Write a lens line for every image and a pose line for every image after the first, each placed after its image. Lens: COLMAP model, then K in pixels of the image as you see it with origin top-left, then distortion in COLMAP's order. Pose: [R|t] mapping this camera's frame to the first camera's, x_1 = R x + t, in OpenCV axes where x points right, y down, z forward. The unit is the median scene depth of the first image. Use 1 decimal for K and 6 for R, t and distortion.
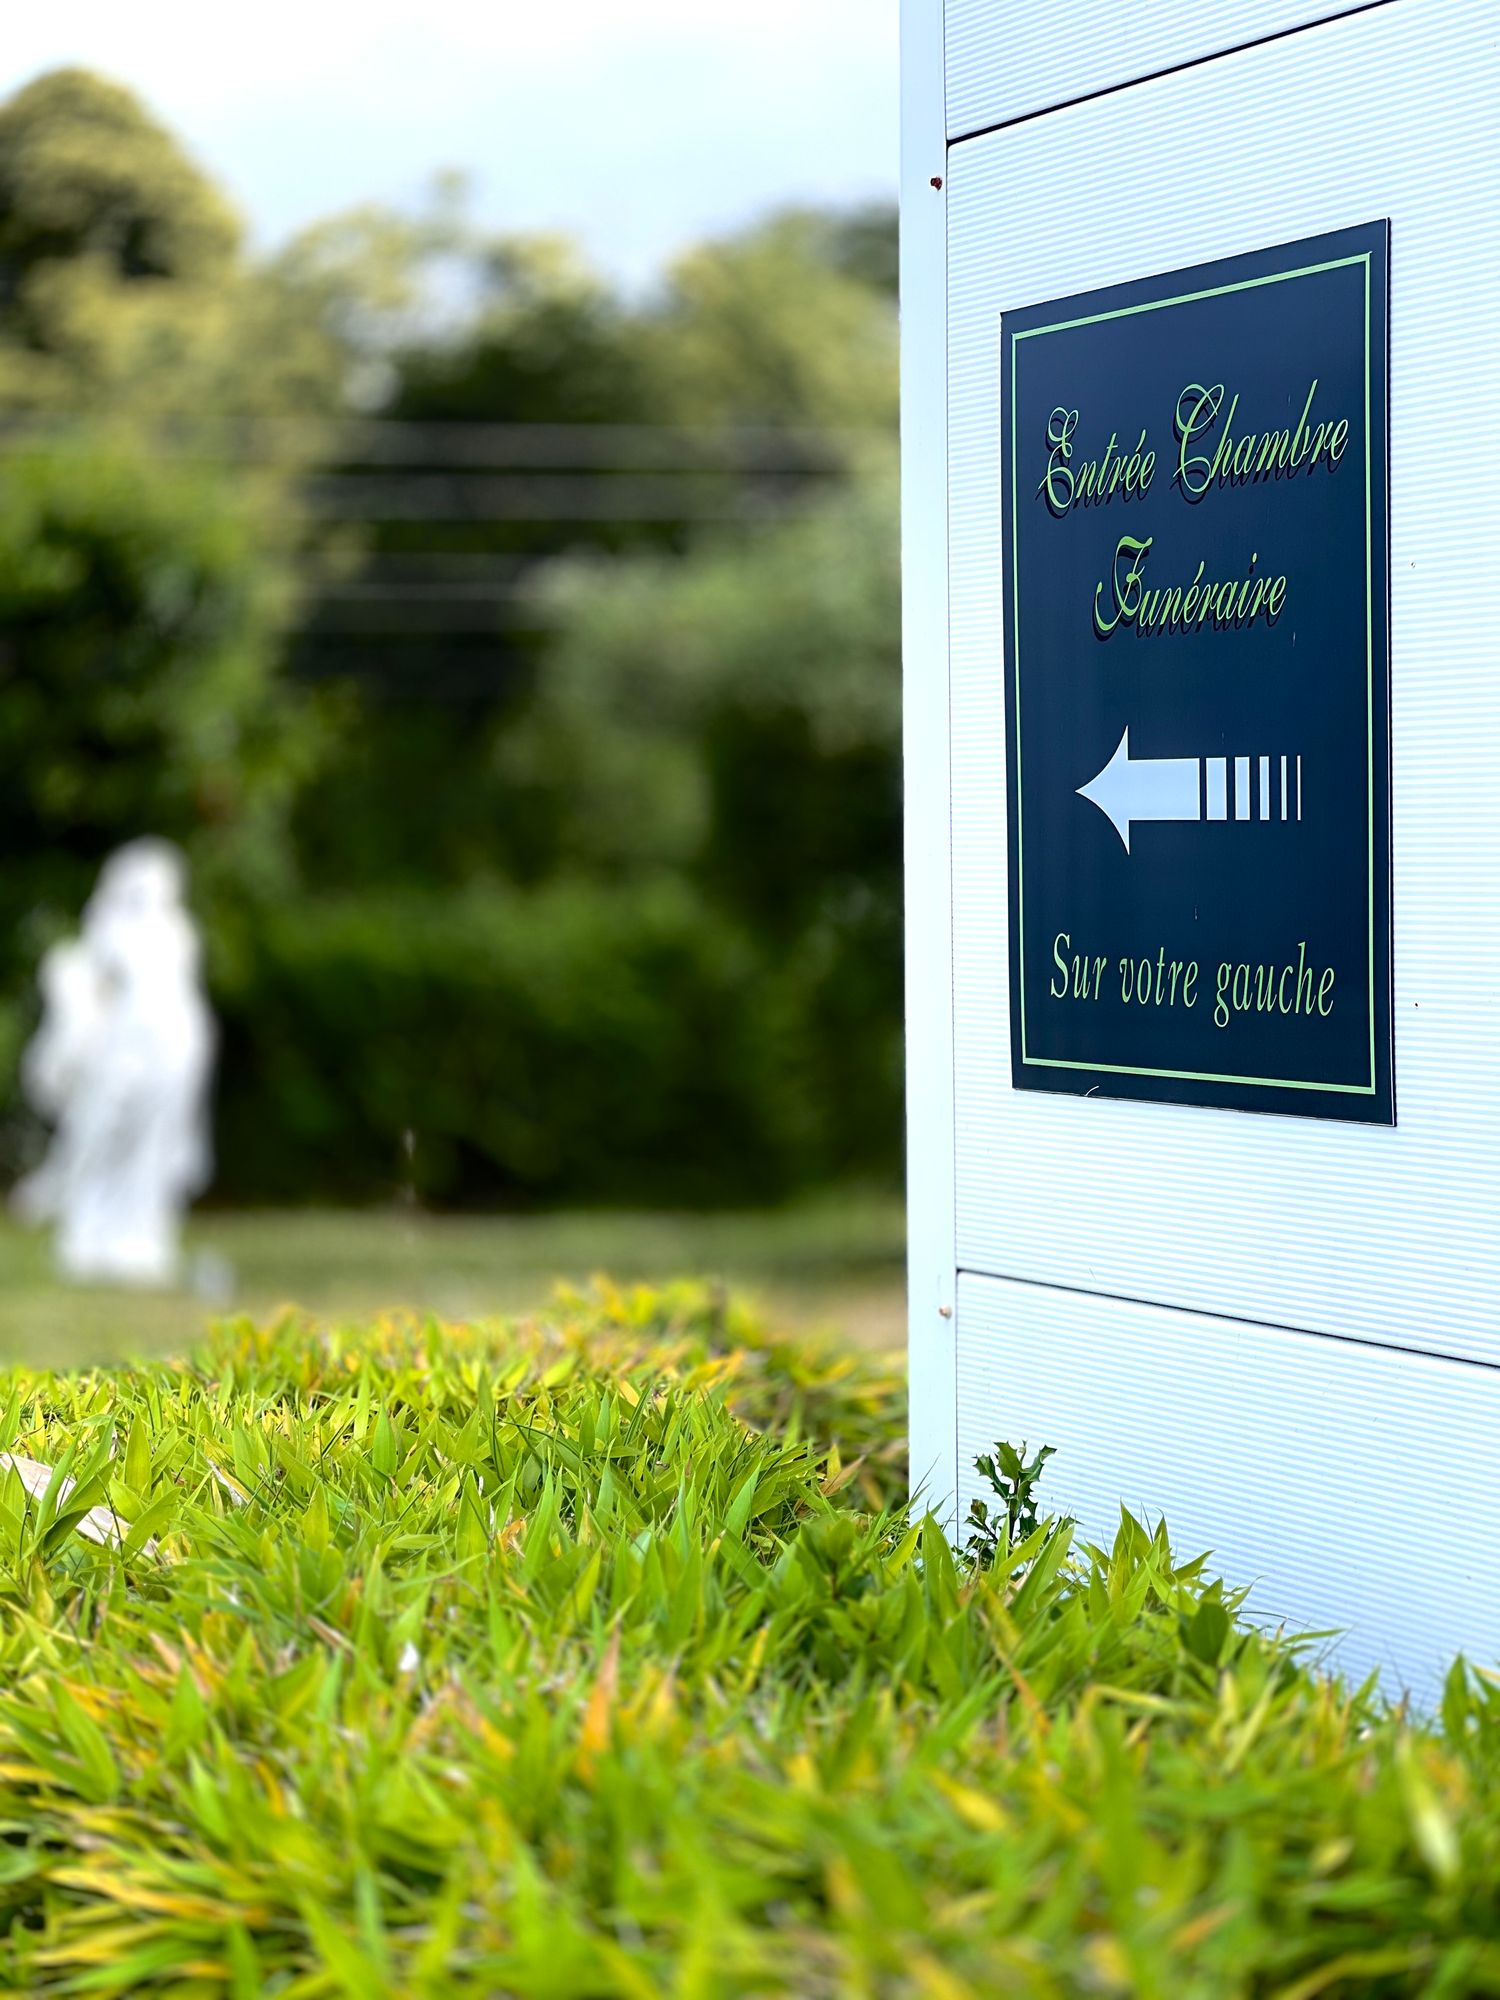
lens RADIAL K [[4478.9, 0, 749.9], [0, 4478.9, 999.8], [0, 0, 1]] dist [-0.030296, 0.000000]
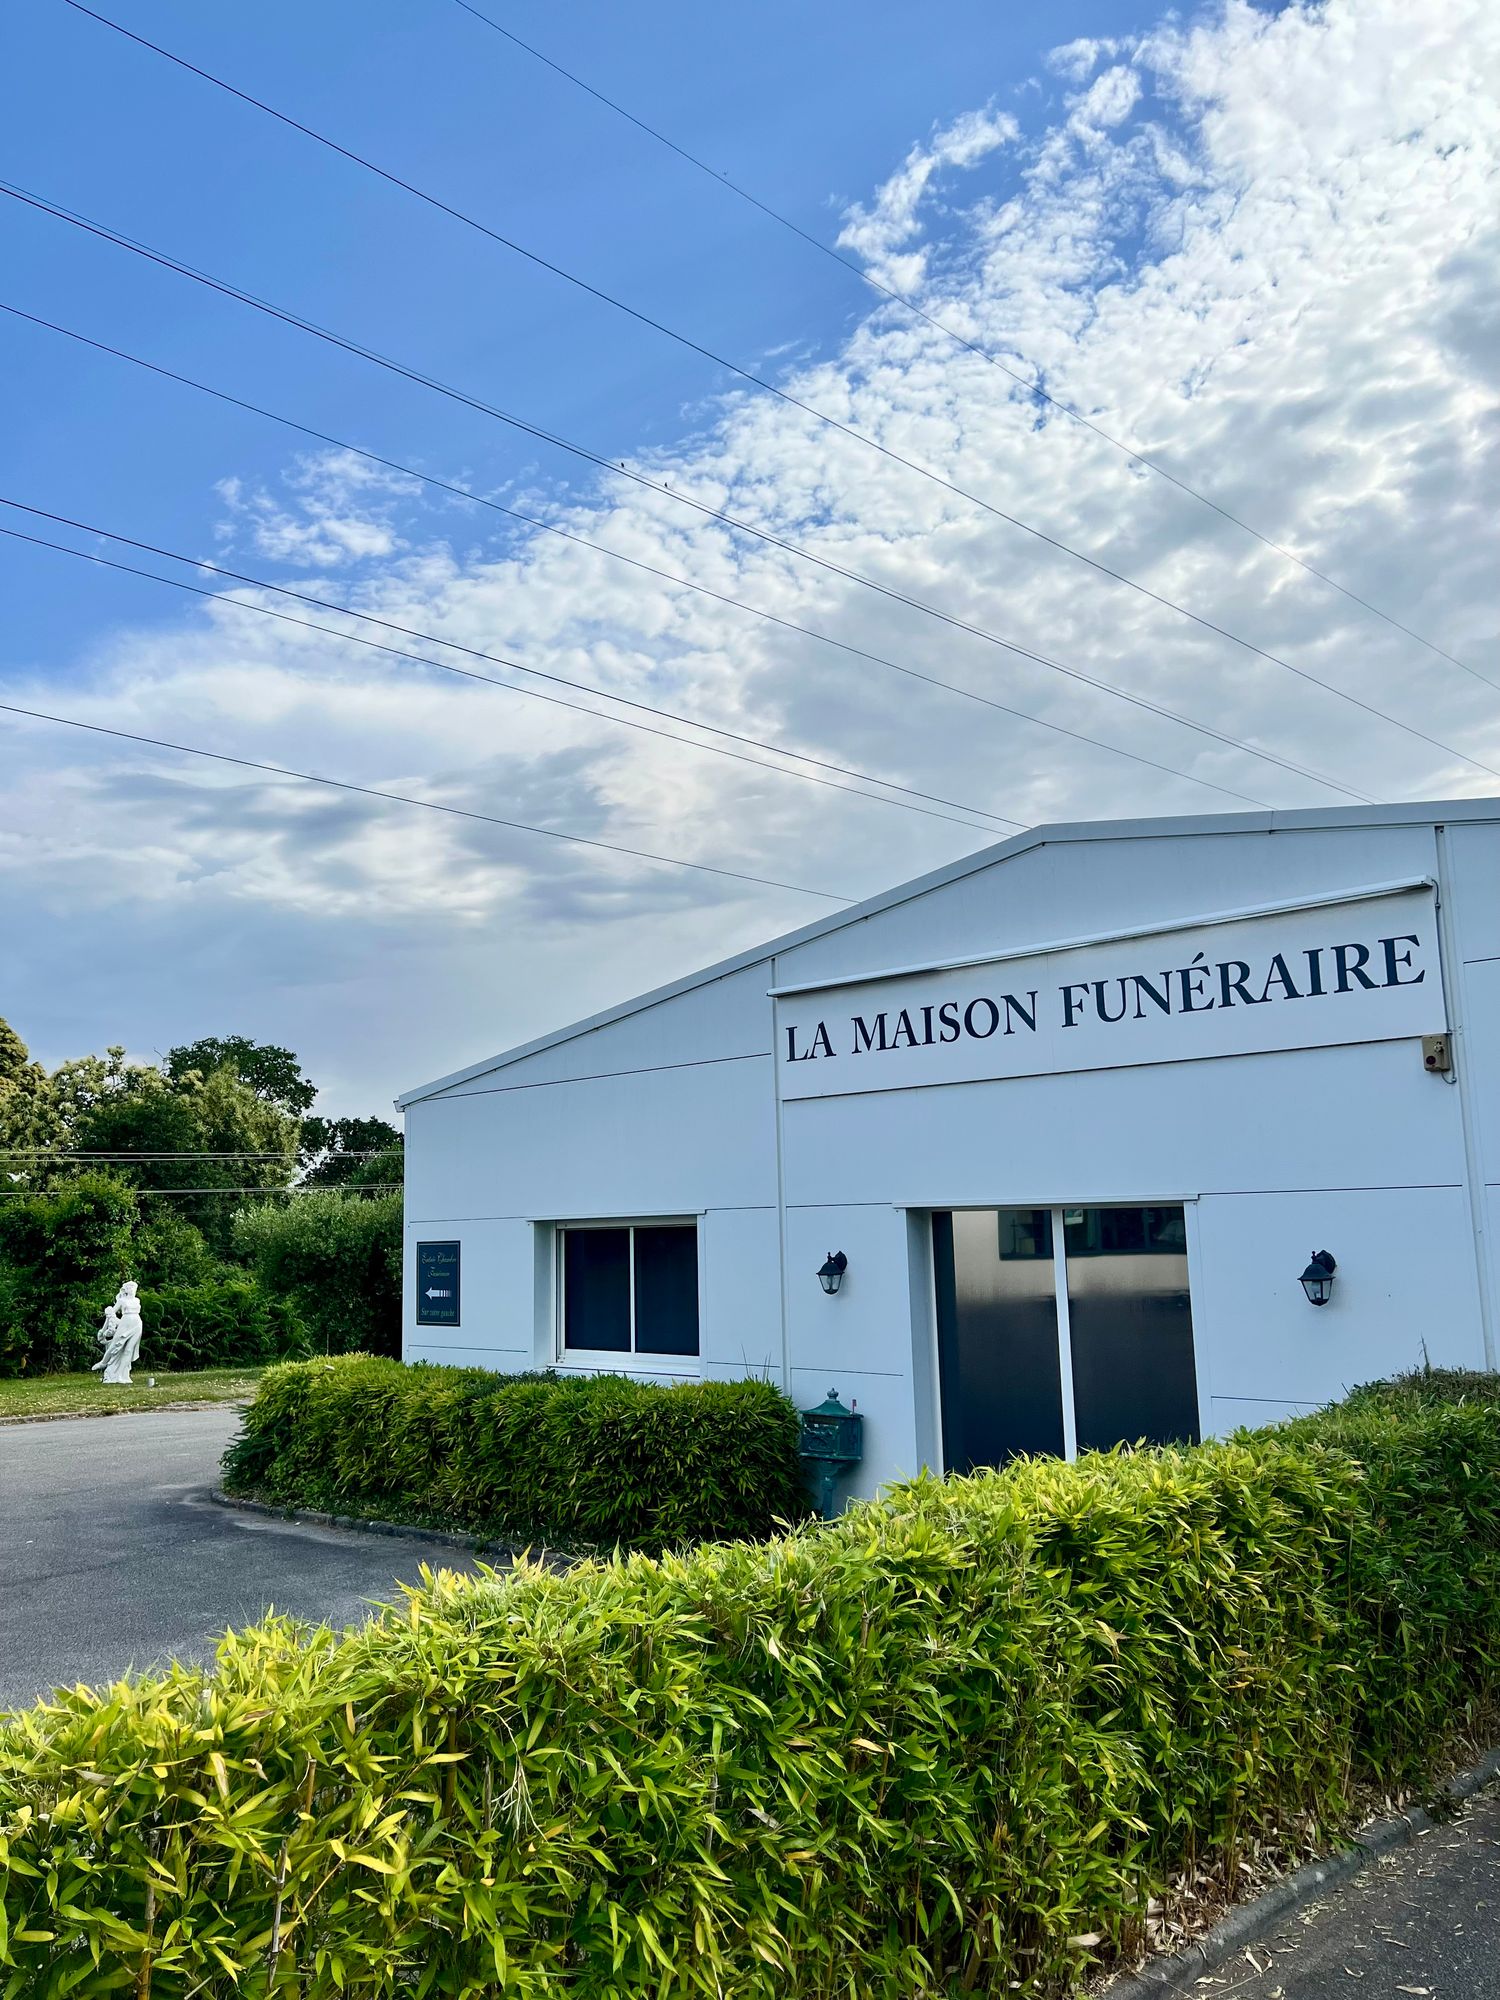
lens RADIAL K [[1509.9, 0, 748.9], [0, 1509.9, 998.1], [0, 0, 1]] dist [0.004620, -0.000092]
pose [[0.932558, 0.033542, 0.359458, -0.455005], [0.035812, 0.982169, -0.184557, -0.043918], [-0.359239, 0.184983, 0.914729, -2.271562]]
